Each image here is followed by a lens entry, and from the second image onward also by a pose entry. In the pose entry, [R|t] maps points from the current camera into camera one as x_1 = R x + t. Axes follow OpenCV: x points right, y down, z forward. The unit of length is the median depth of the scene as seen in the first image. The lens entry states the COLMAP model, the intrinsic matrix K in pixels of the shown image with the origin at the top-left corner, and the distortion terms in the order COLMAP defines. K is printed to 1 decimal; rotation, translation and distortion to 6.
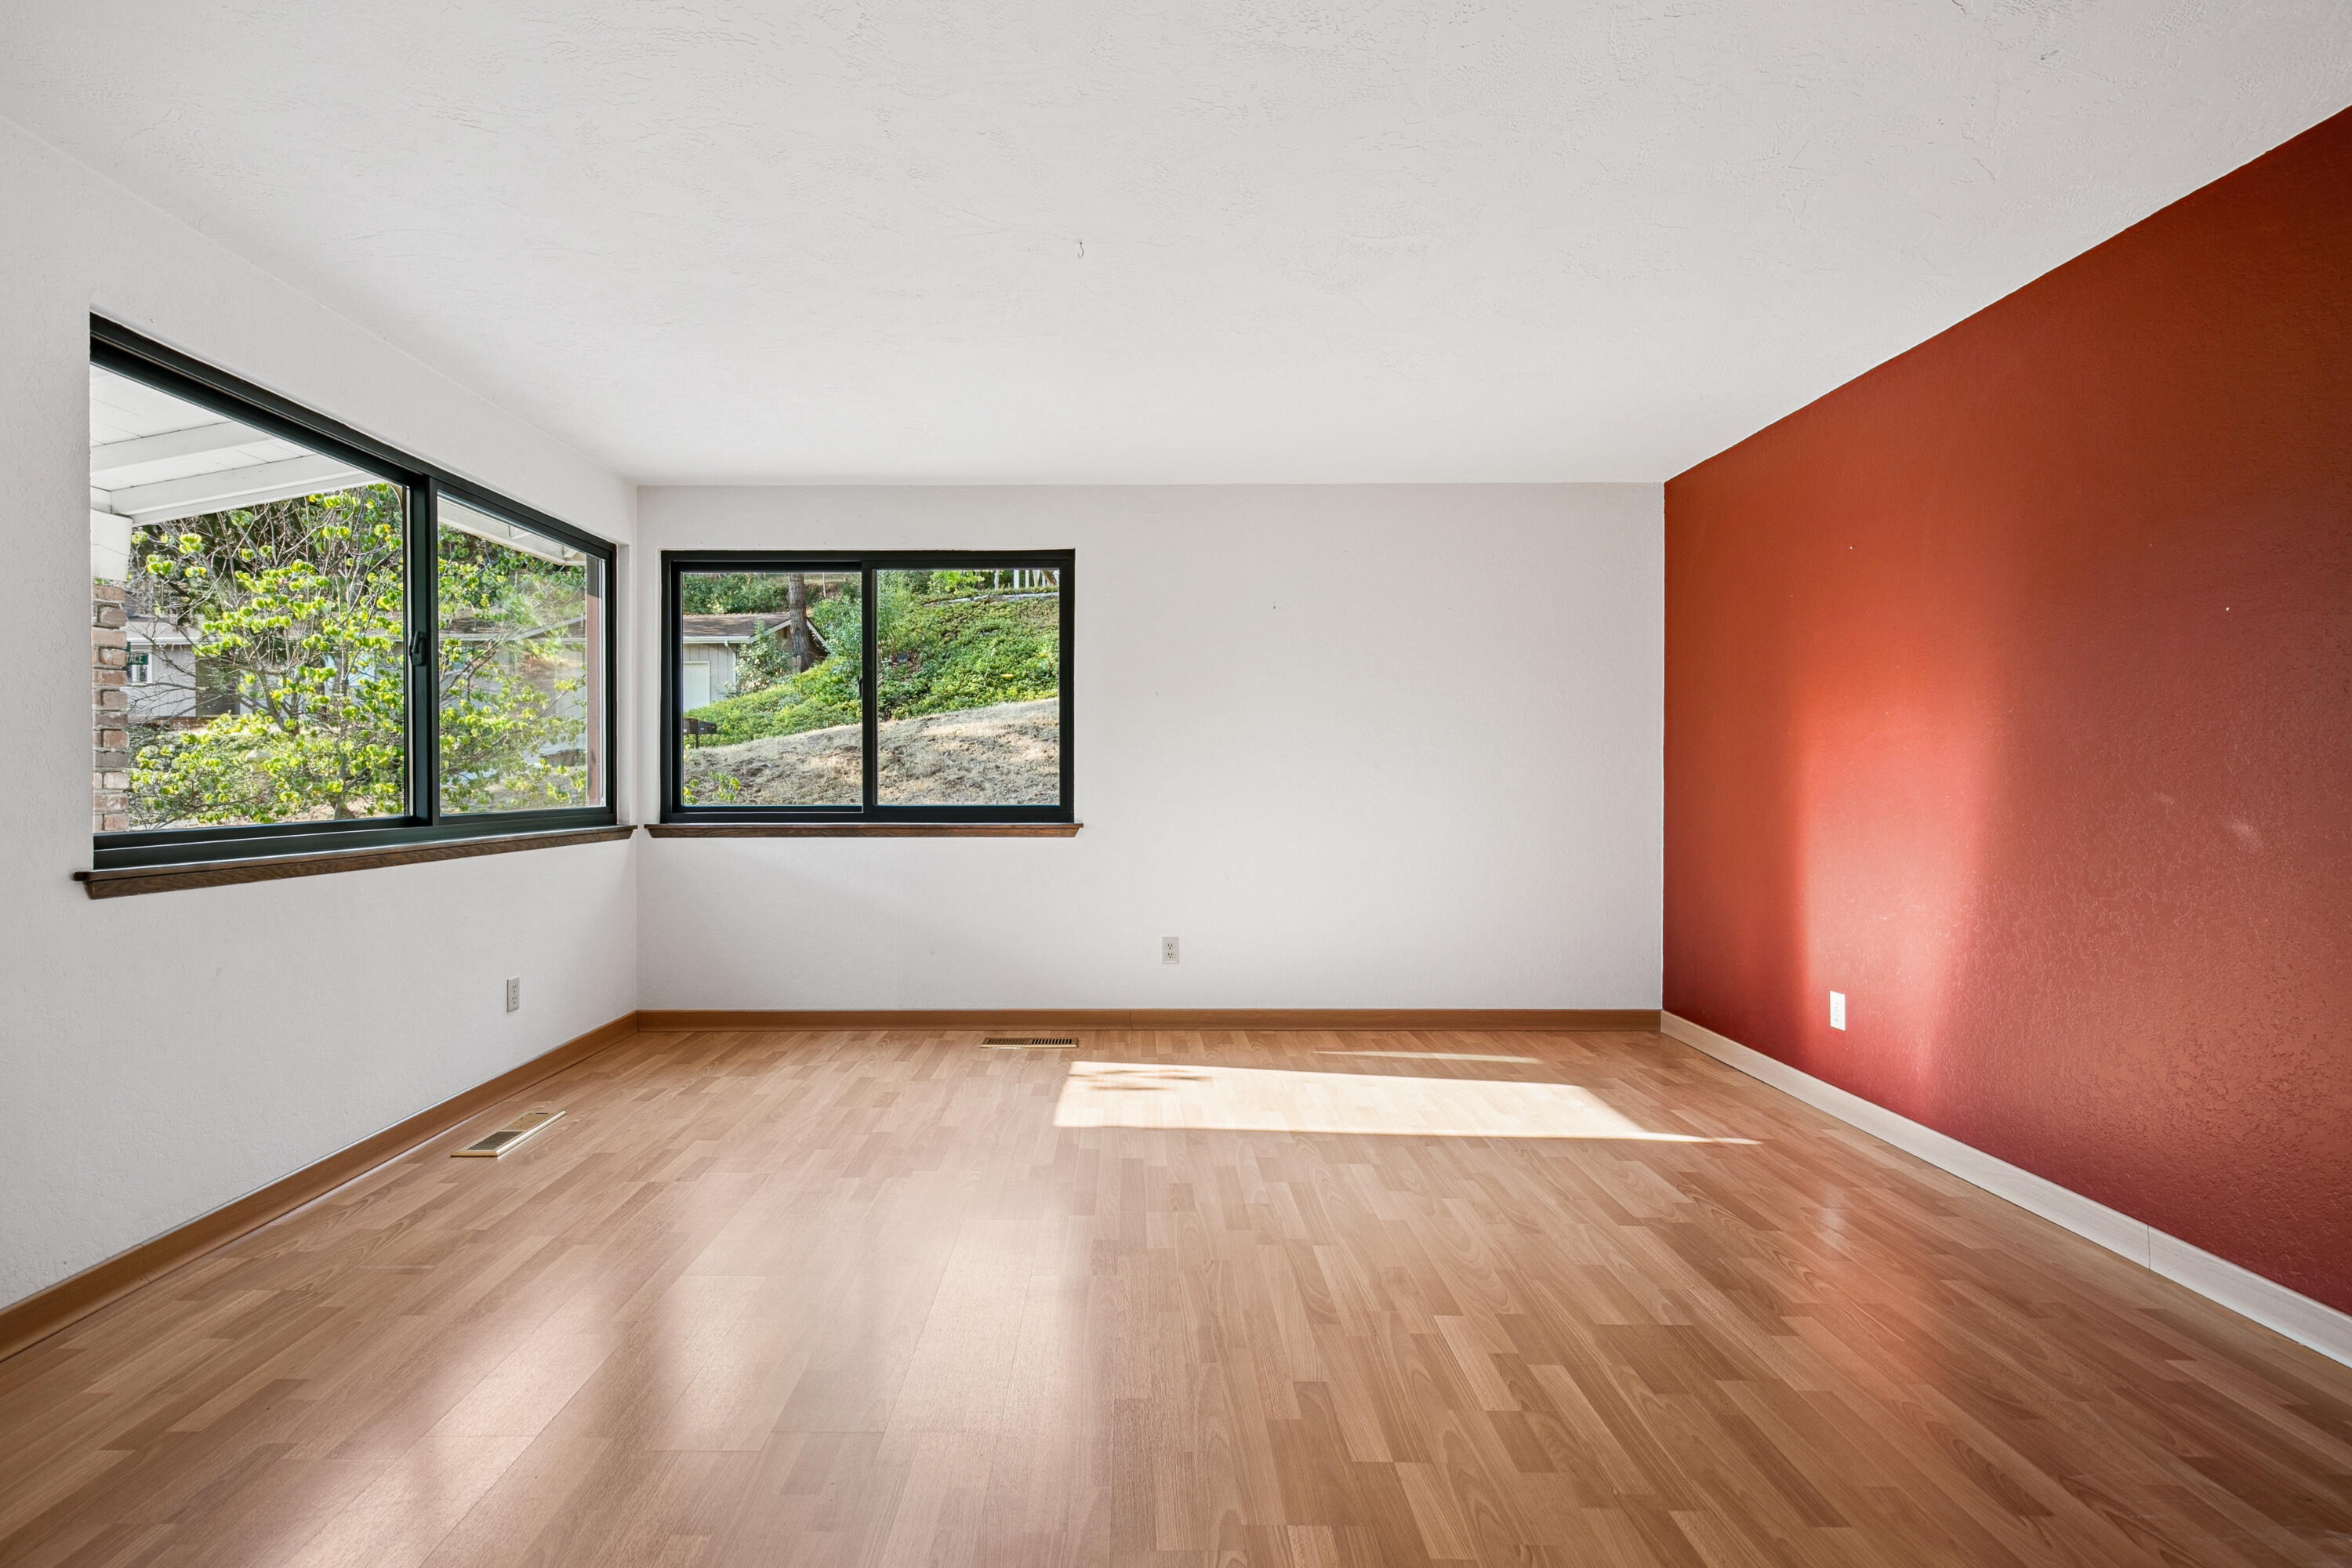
lens RADIAL K [[1118.1, 0, 1185.0], [0, 1118.1, 779.7], [0, 0, 1]] dist [0.015582, -0.003919]
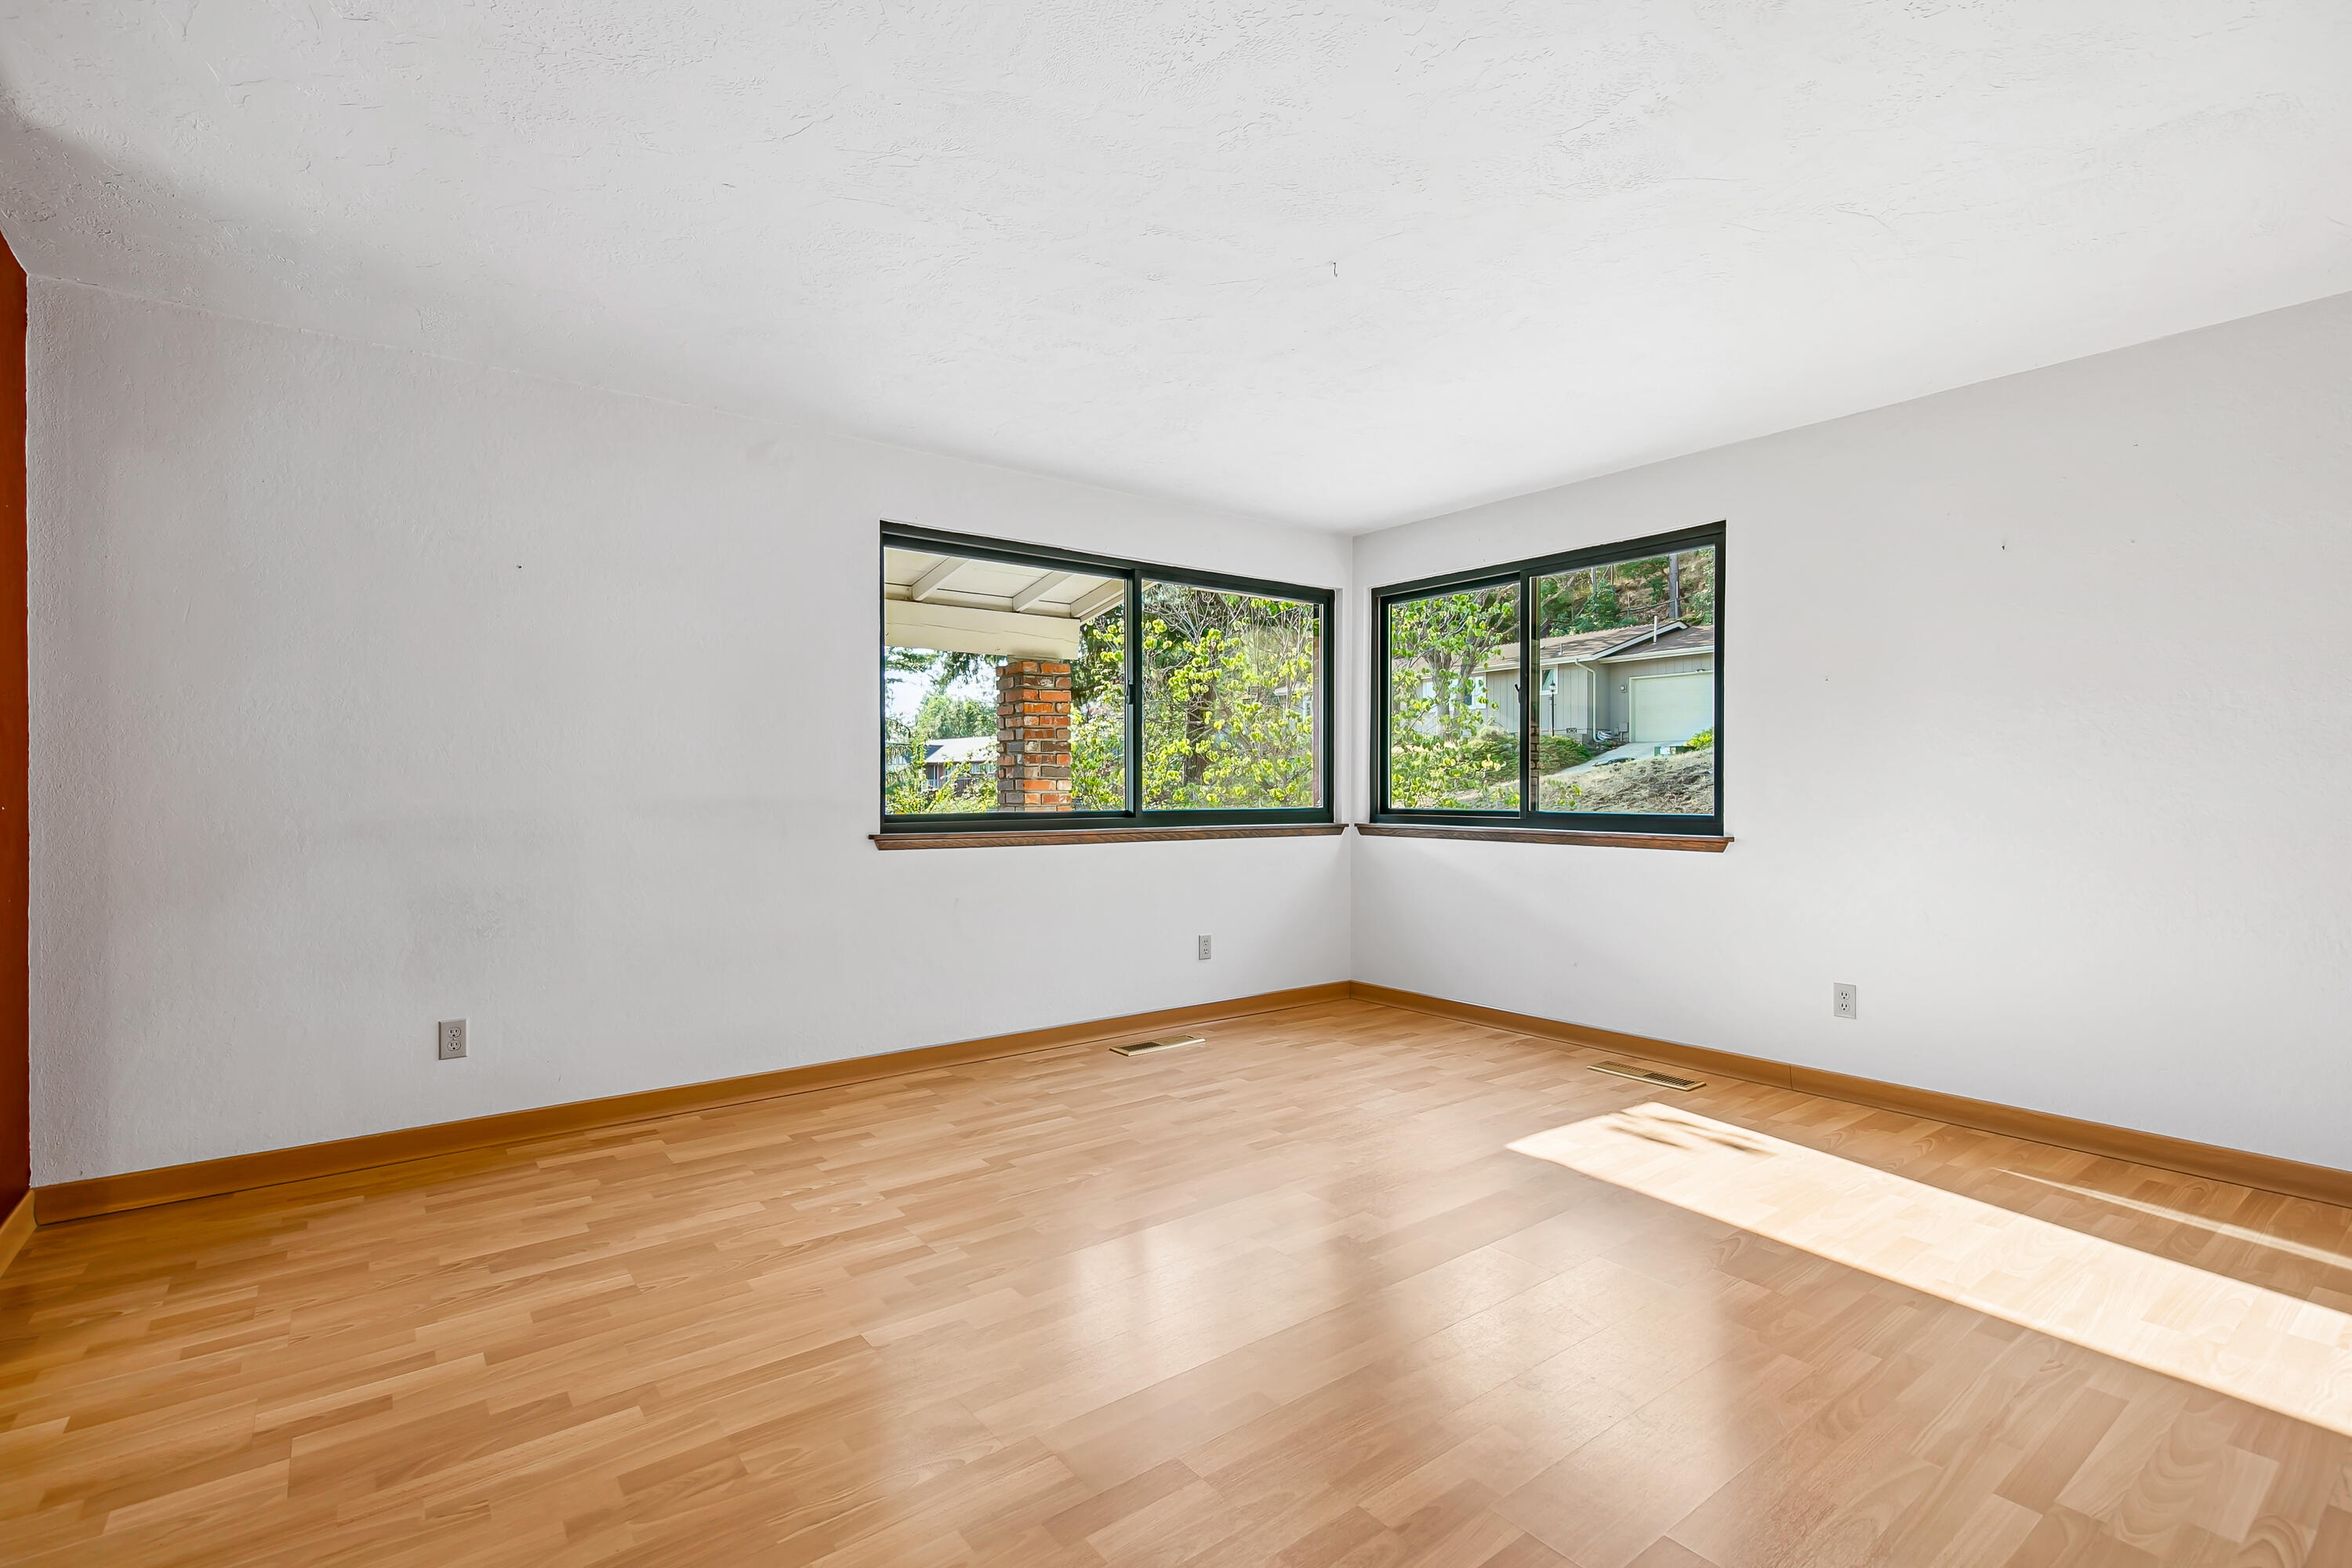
lens RADIAL K [[1118.1, 0, 1185.0], [0, 1118.1, 779.7], [0, 0, 1]] dist [0.015582, -0.003919]
pose [[0.605818, -0.002996, -0.795598, 0.387197], [-0.002899, 0.999978, -0.005973, 0.001639], [0.795598, 0.005925, 0.605796, 0.159632]]
